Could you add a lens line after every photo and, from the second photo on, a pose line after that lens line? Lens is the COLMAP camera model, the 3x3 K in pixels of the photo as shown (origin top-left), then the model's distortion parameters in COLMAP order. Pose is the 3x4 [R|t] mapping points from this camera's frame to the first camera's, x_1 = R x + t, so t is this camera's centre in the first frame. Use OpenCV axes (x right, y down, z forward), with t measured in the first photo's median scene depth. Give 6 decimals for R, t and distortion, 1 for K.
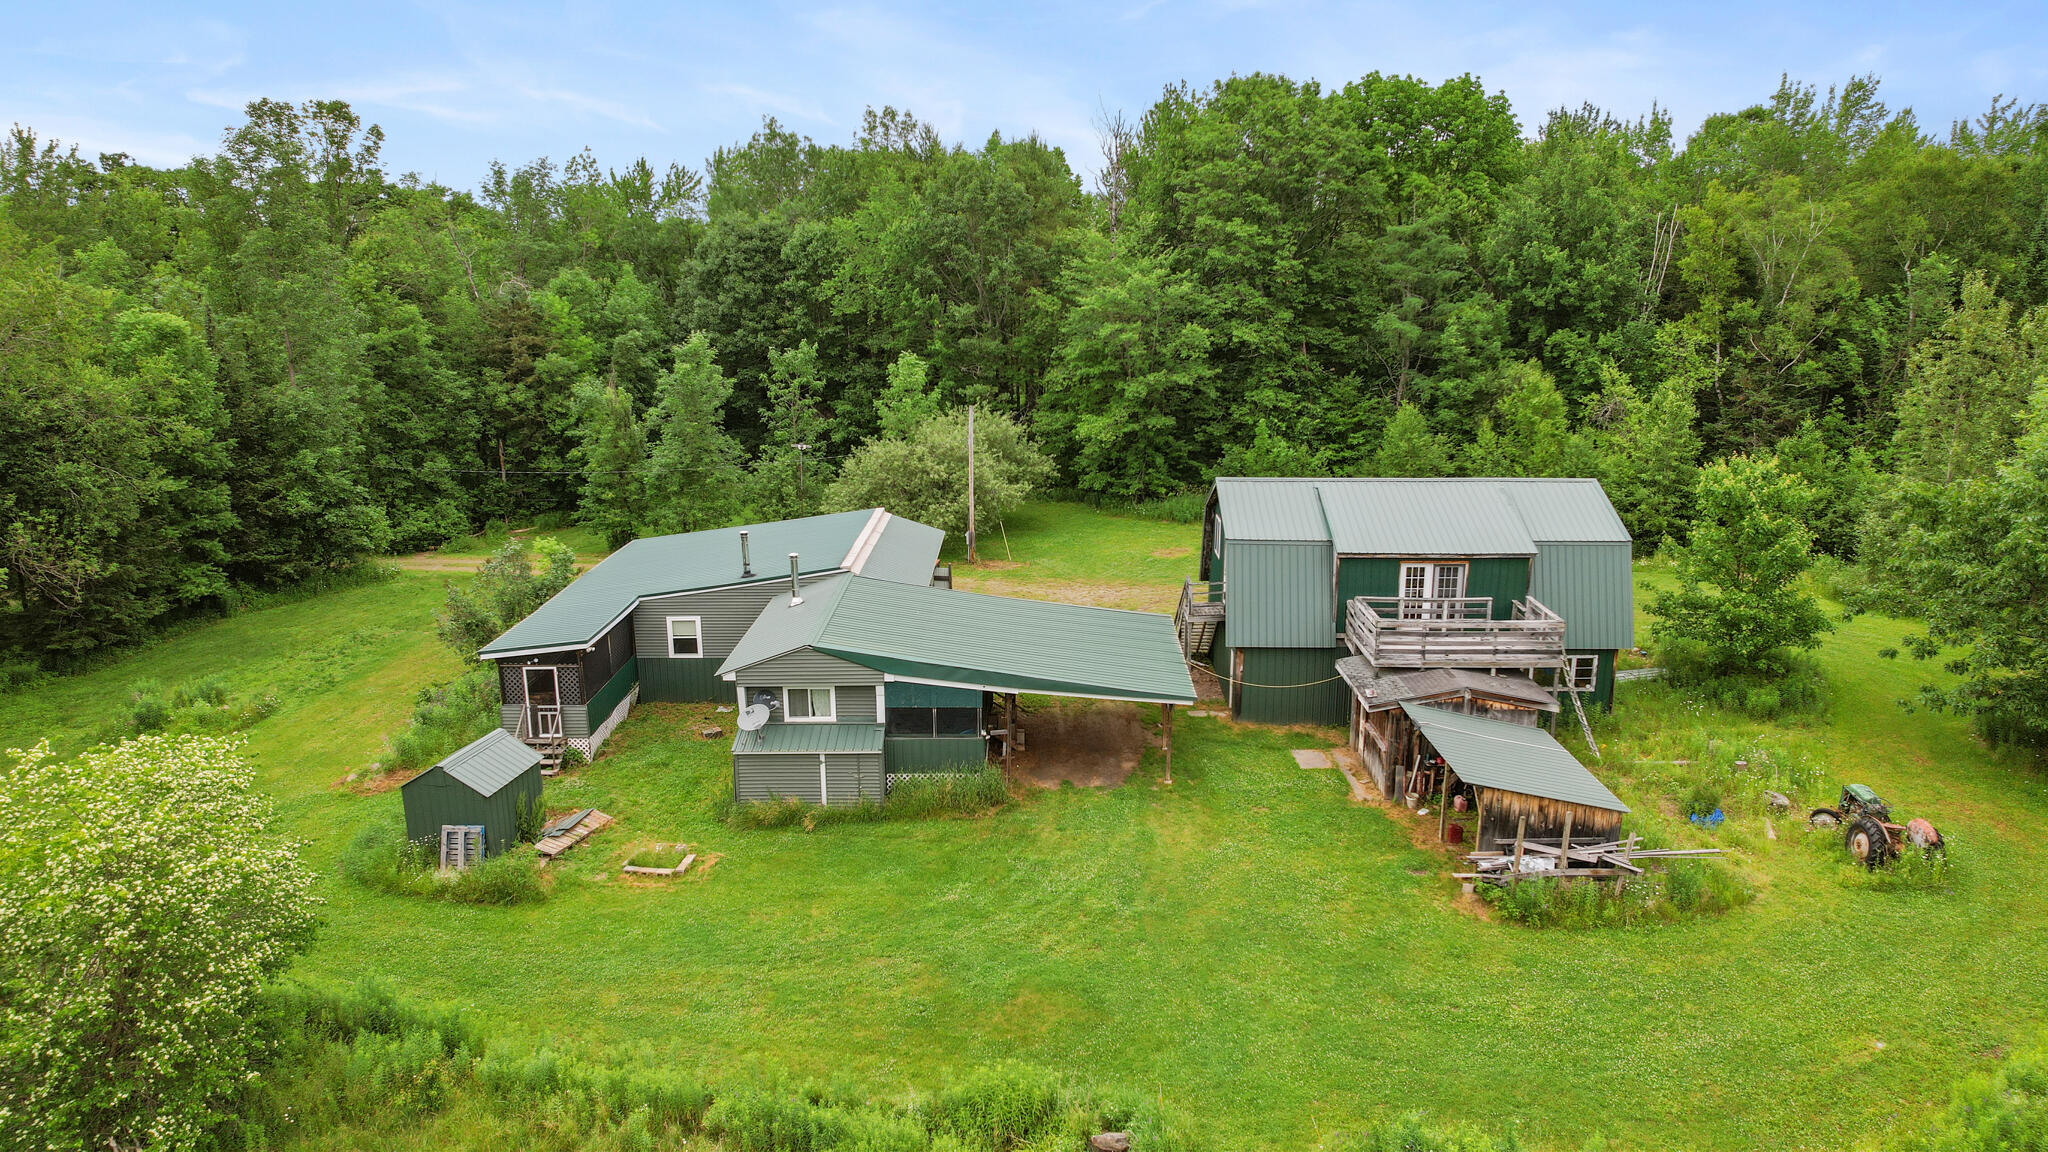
lens RADIAL K [[1329.7, 0, 1024.0], [0, 1329.7, 576.0], [0, 0, 1]] dist [-0.057776, 0.041160]
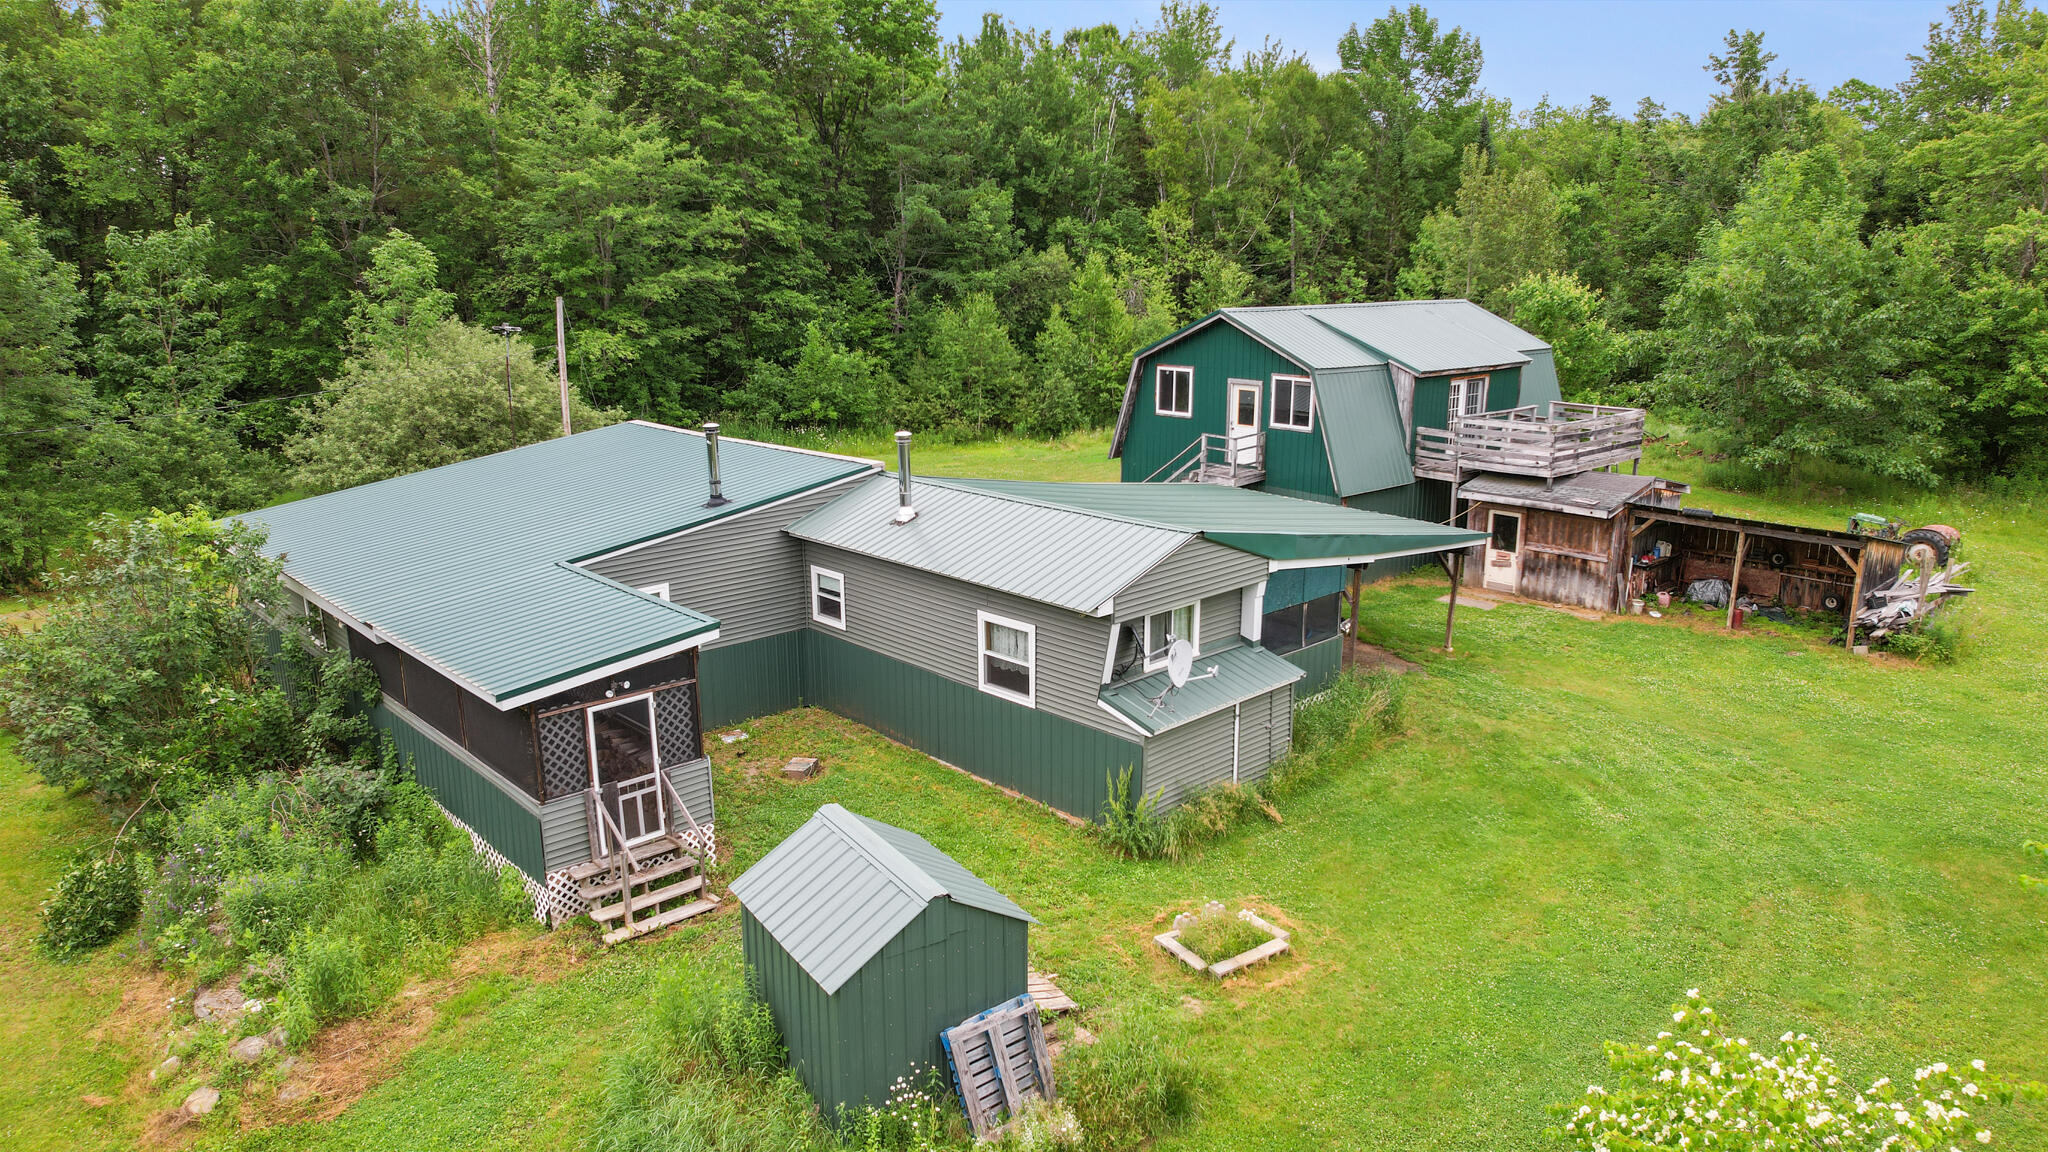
lens RADIAL K [[1329.7, 0, 1024.0], [0, 1329.7, 576.0], [0, 0, 1]] dist [-0.057776, 0.041160]
pose [[0.721494, -0.161415, 0.673343, -0.552907], [0.163586, 0.984656, 0.060759, 0.019586], [-0.672819, 0.066313, 0.736829, 0.535748]]
